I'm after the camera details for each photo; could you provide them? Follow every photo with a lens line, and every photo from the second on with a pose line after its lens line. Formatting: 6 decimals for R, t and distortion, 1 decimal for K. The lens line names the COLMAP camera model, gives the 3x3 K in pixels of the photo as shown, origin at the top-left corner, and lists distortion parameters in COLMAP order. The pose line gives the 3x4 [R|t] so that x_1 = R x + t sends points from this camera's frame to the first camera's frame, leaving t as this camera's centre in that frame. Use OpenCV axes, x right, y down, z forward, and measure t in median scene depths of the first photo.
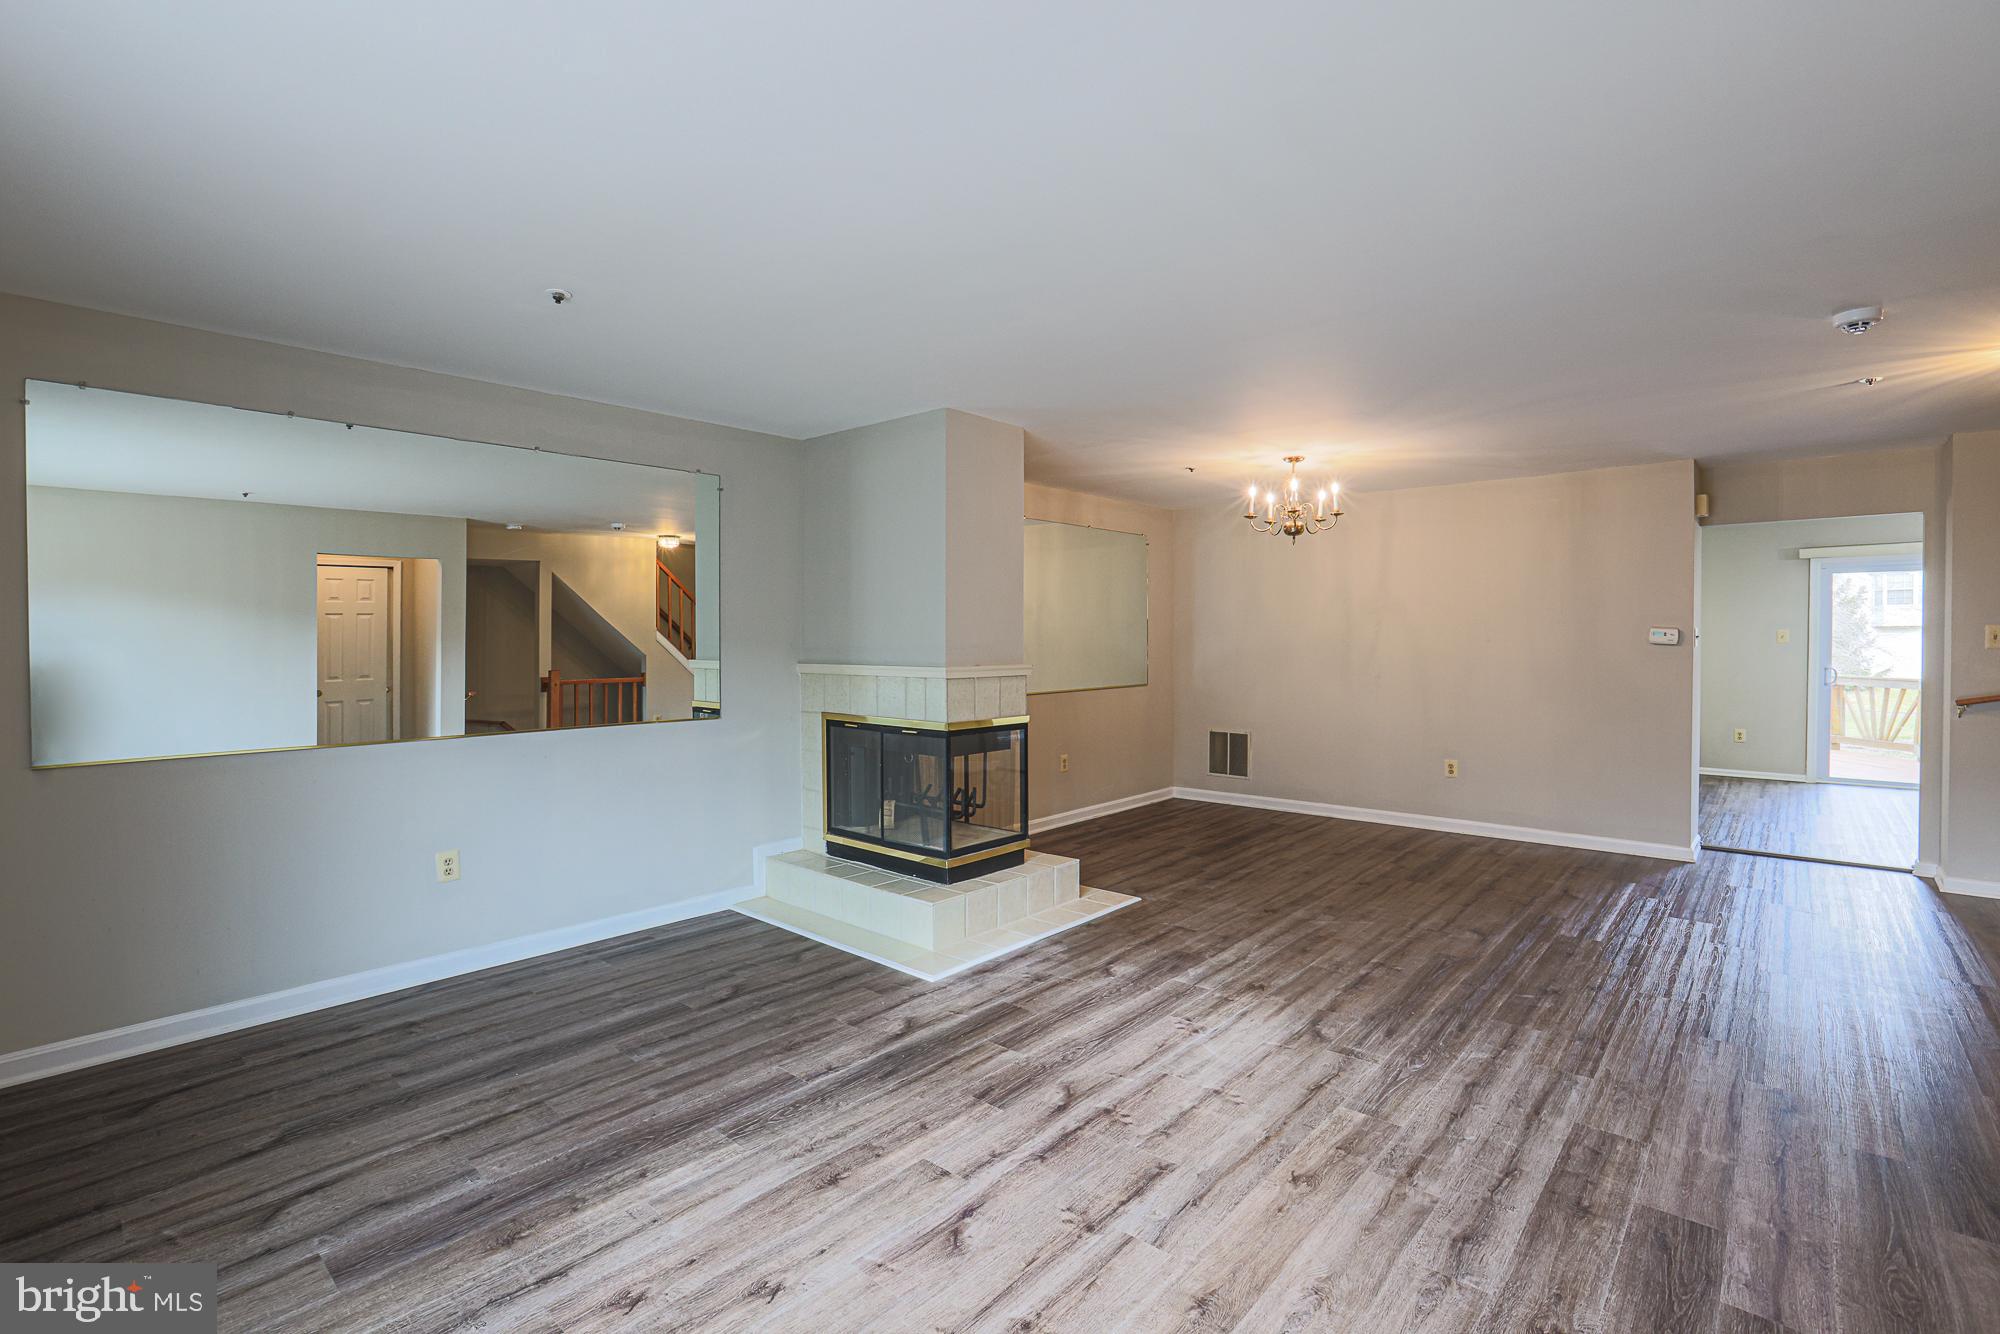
lens RADIAL K [[905.2, 0, 995.1], [0, 905.2, 652.3], [0, 0, 1]] dist [-0.053628, 0.020934]
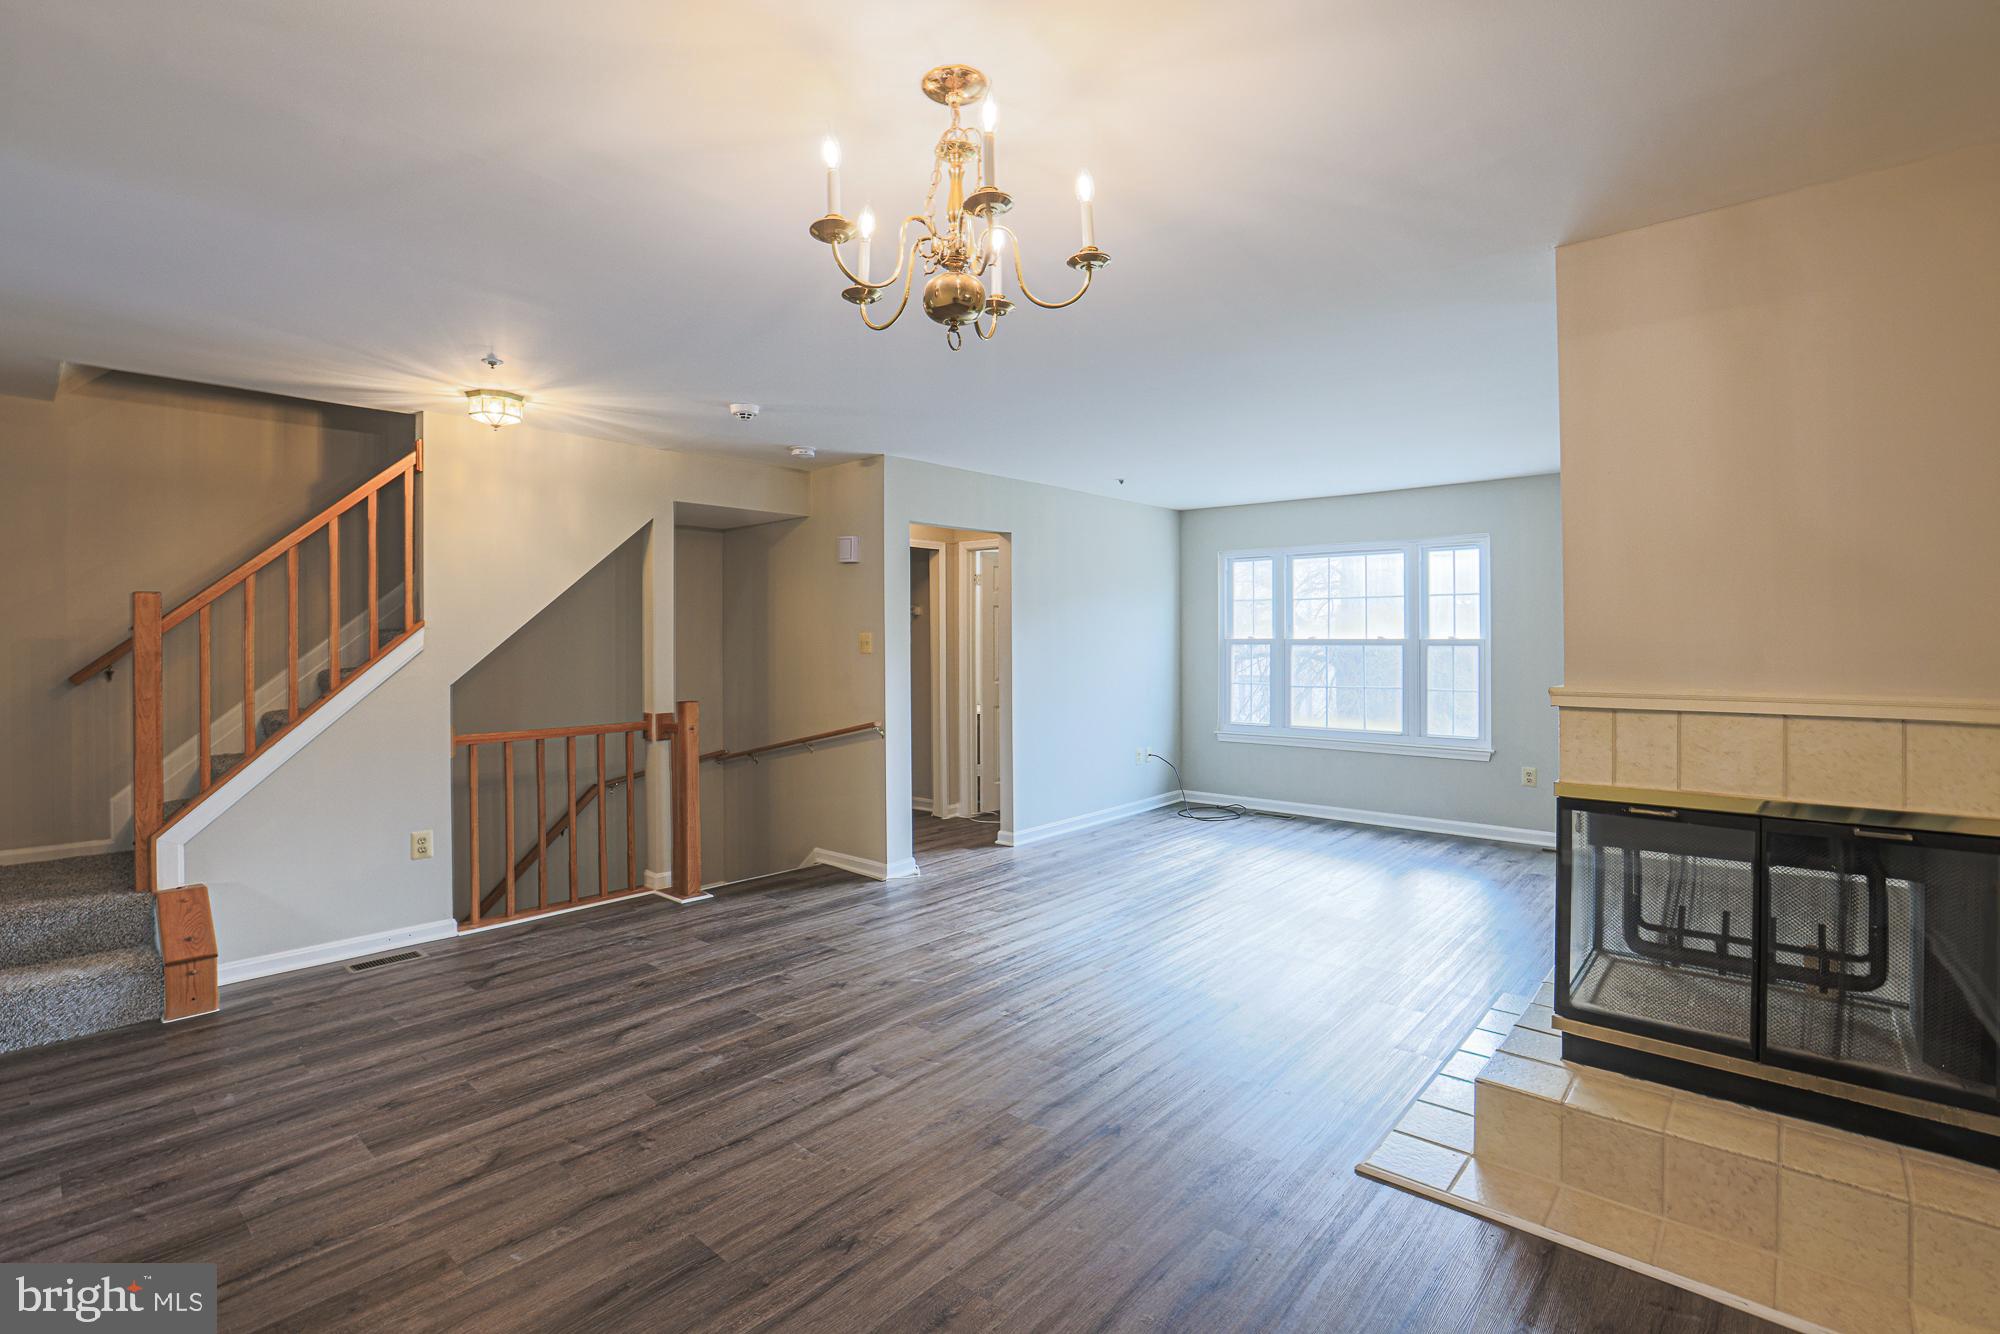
lens RADIAL K [[931.5, 0, 1020.8], [0, 931.5, 641.4], [0, 0, 1]] dist [-0.057674, 0.022471]
pose [[-0.999459, 0.009519, -0.031482, 0.455070], [0.008969, 0.999806, 0.017551, -0.031873], [0.031643, 0.017259, -0.999350, 1.885932]]
